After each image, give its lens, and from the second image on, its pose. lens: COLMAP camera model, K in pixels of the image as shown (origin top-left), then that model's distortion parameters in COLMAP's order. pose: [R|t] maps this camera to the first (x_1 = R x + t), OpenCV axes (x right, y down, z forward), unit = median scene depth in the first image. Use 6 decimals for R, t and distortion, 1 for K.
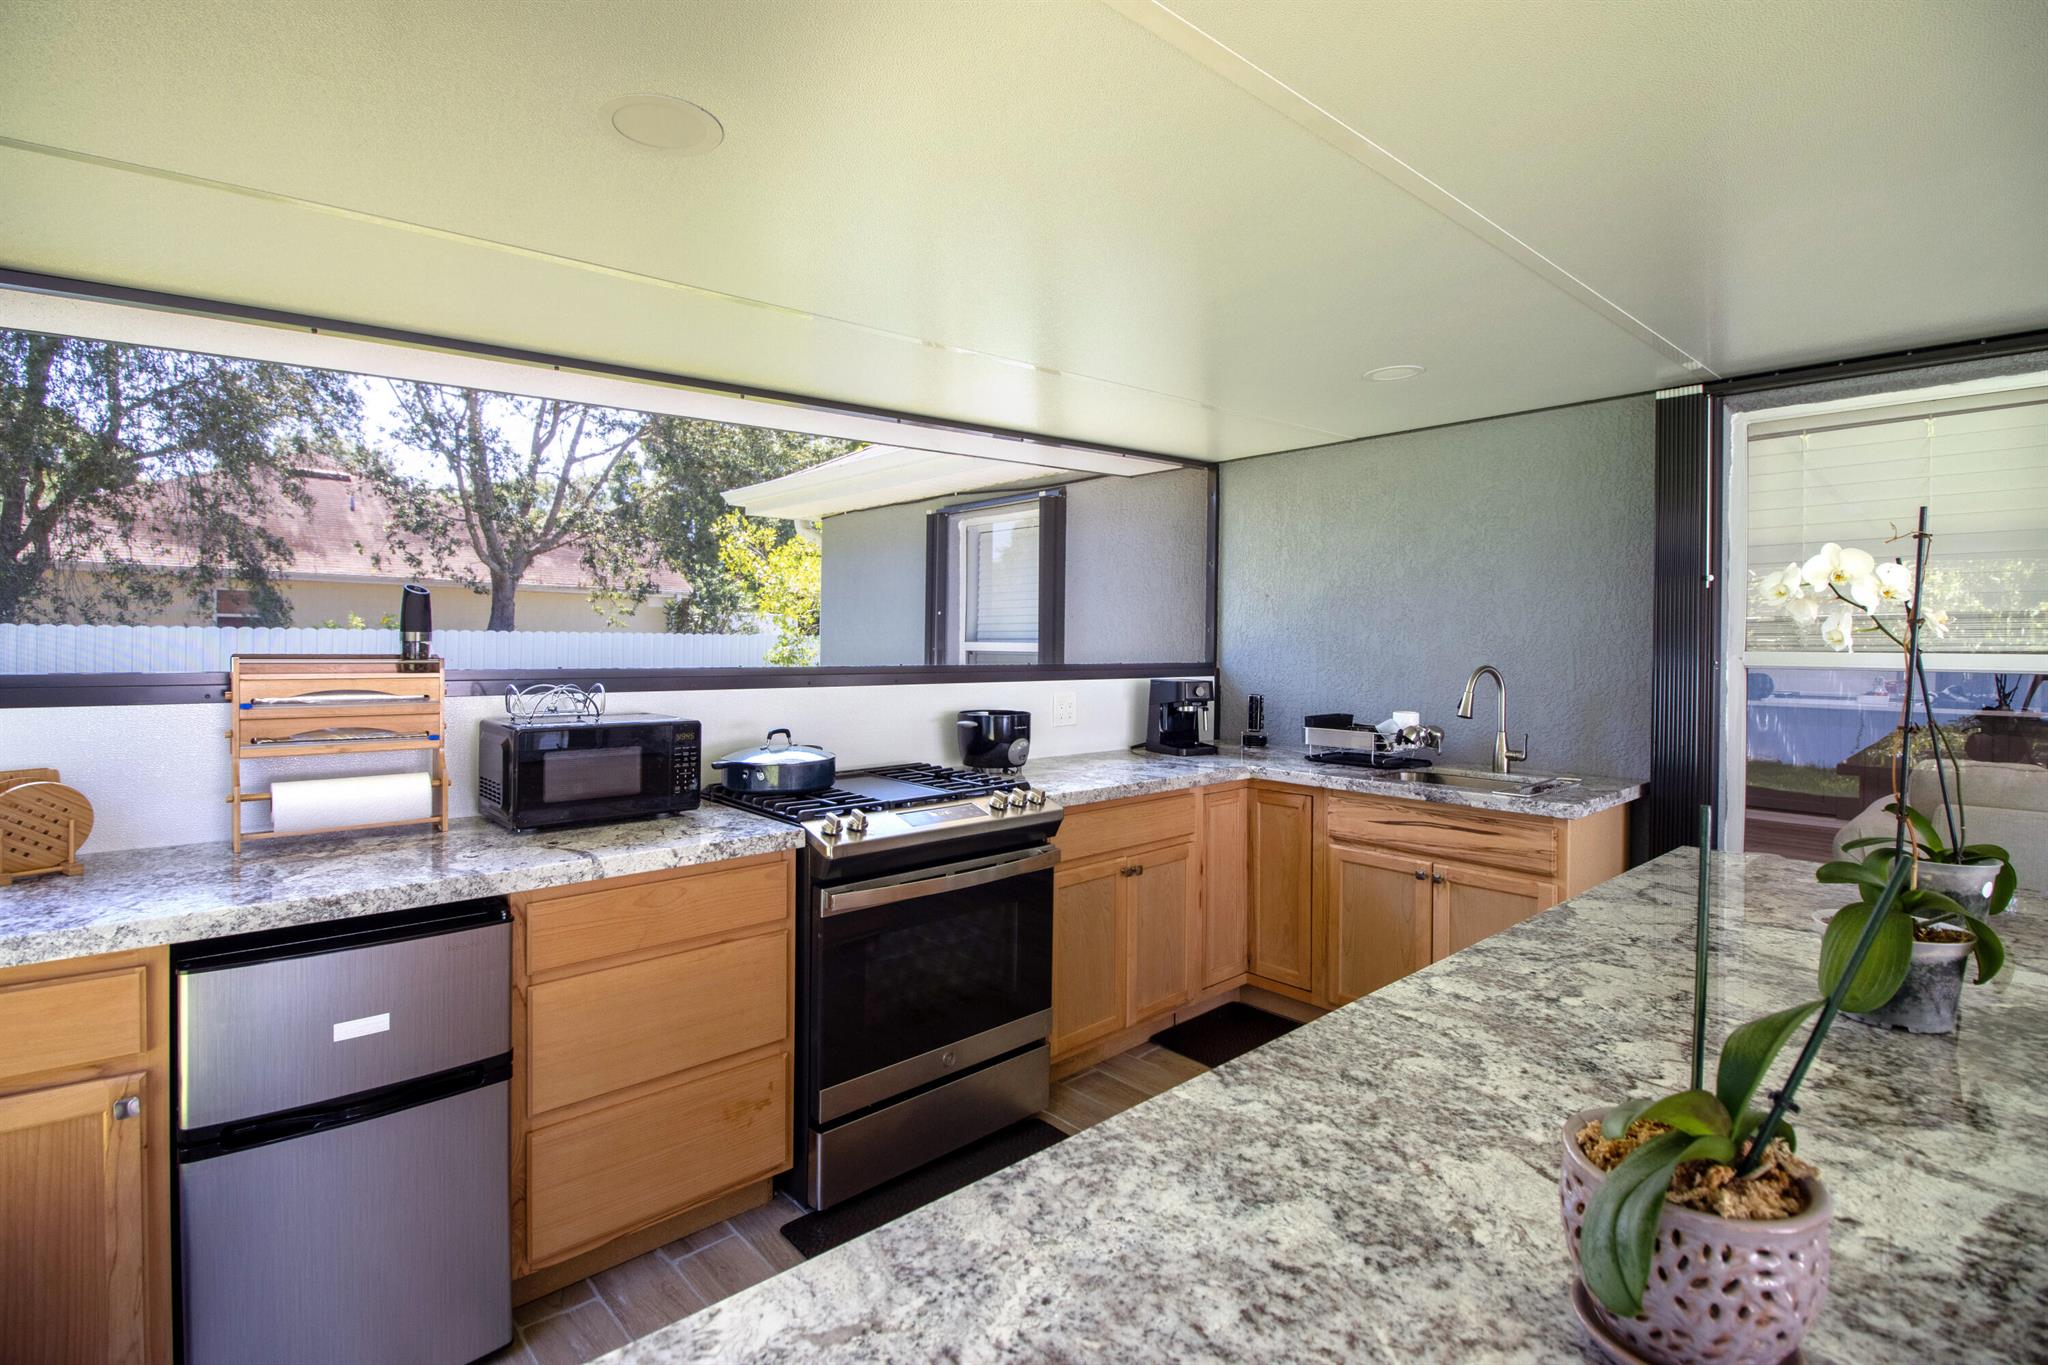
lens RADIAL K [[960.0, 0, 1016.4], [0, 960.0, 644.5], [0, 0, 1]] dist [0.000843, -0.015246]
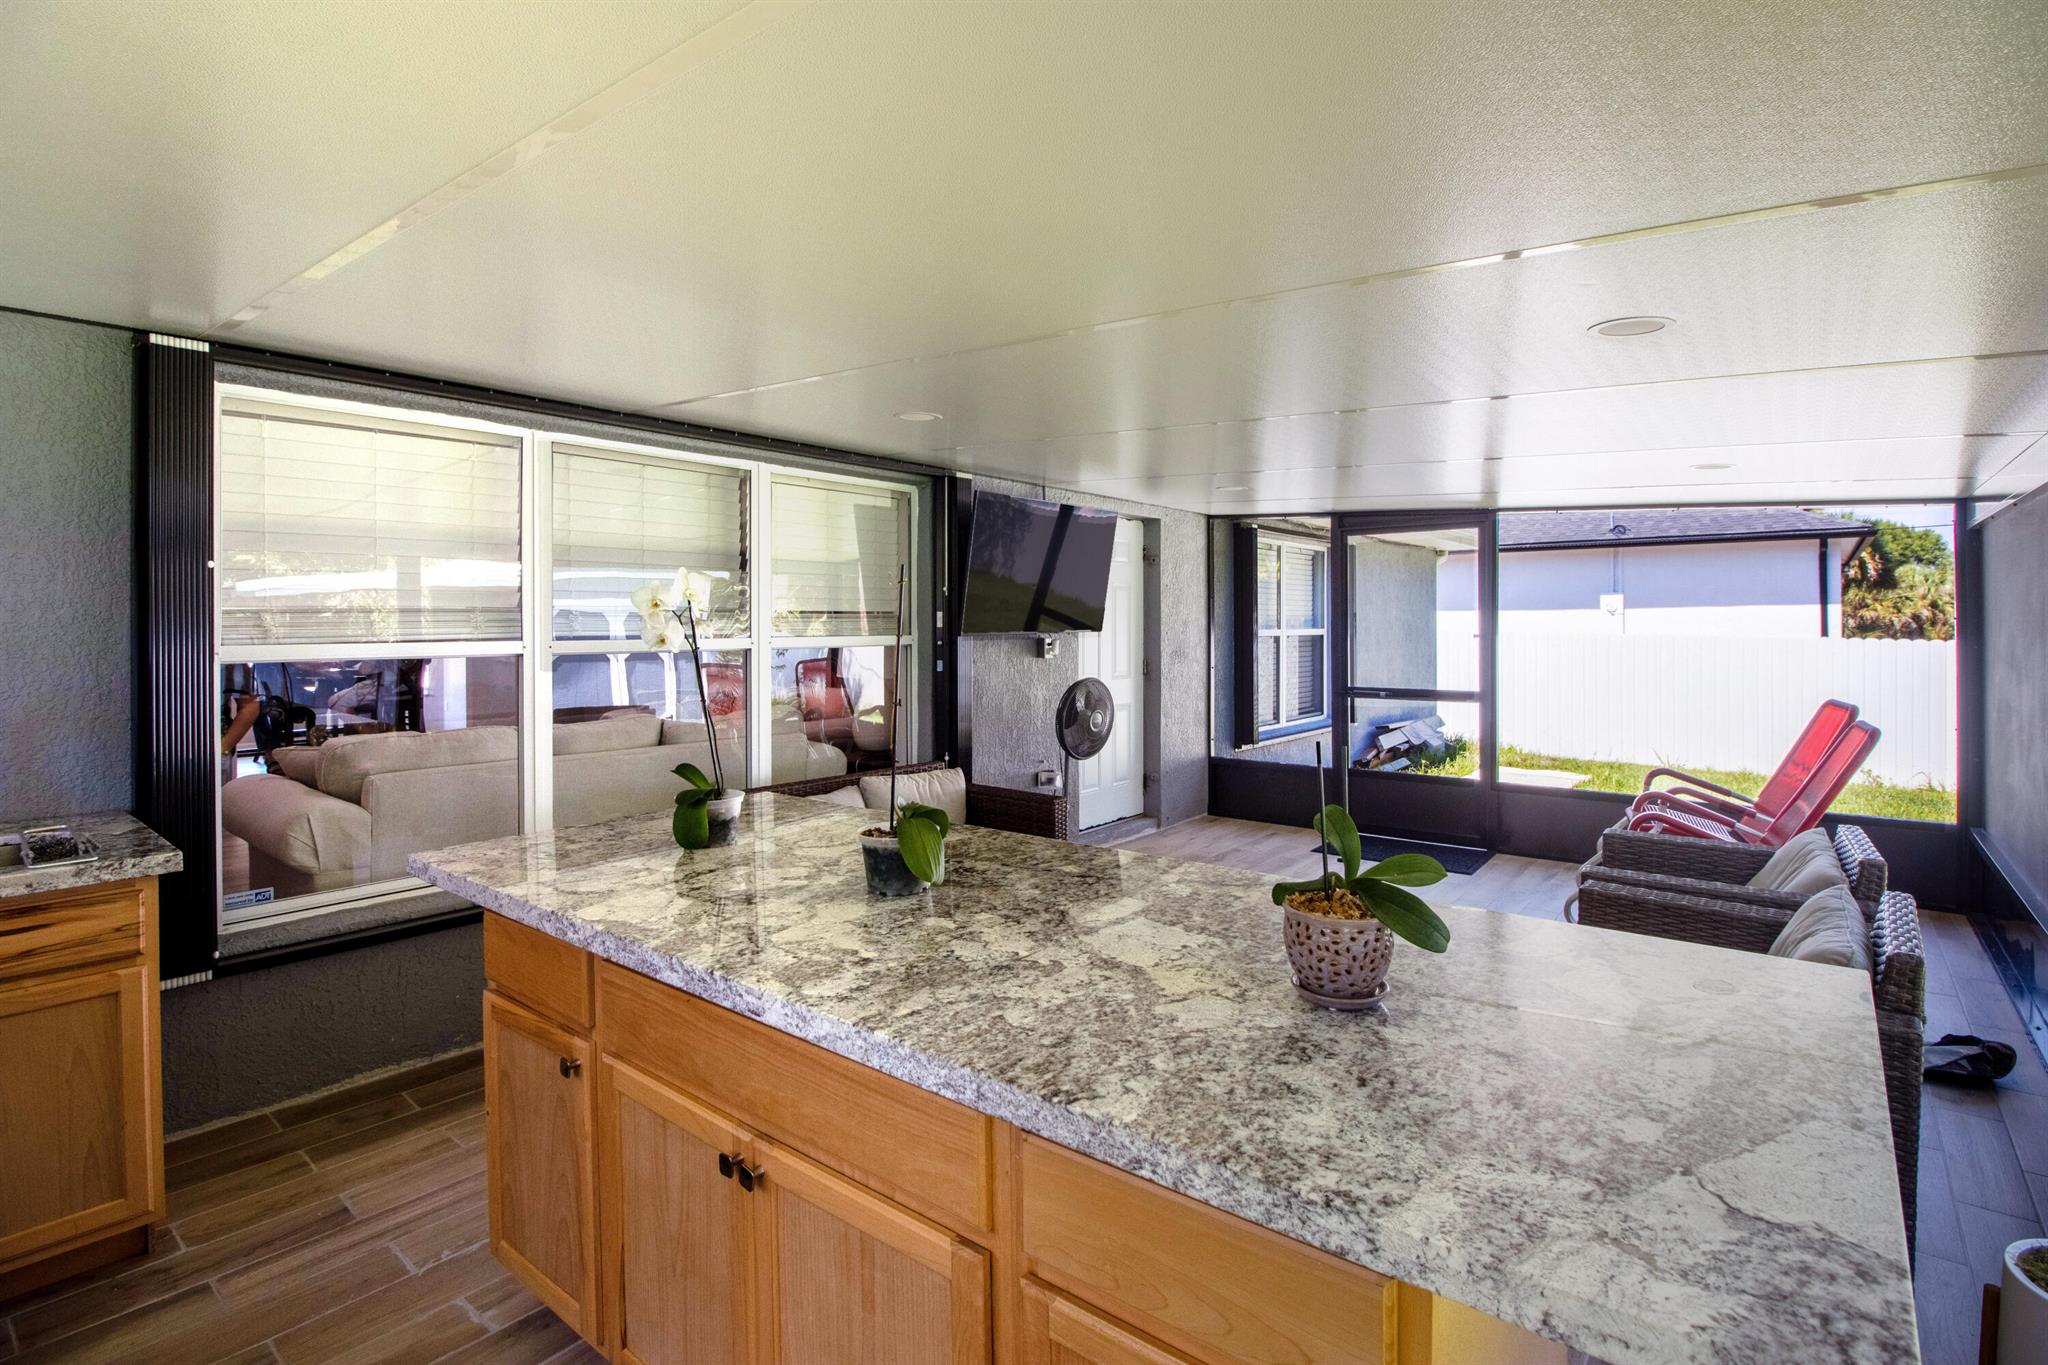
lens RADIAL K [[960.0, 0, 1016.4], [0, 960.0, 644.5], [0, 0, 1]] dist [0.000843, -0.015246]
pose [[-0.151609, -0.032483, 0.987907, -0.795441], [0.000946, 0.999455, 0.033008, -0.075924], [-0.988440, 0.005939, -0.151496, 1.238327]]
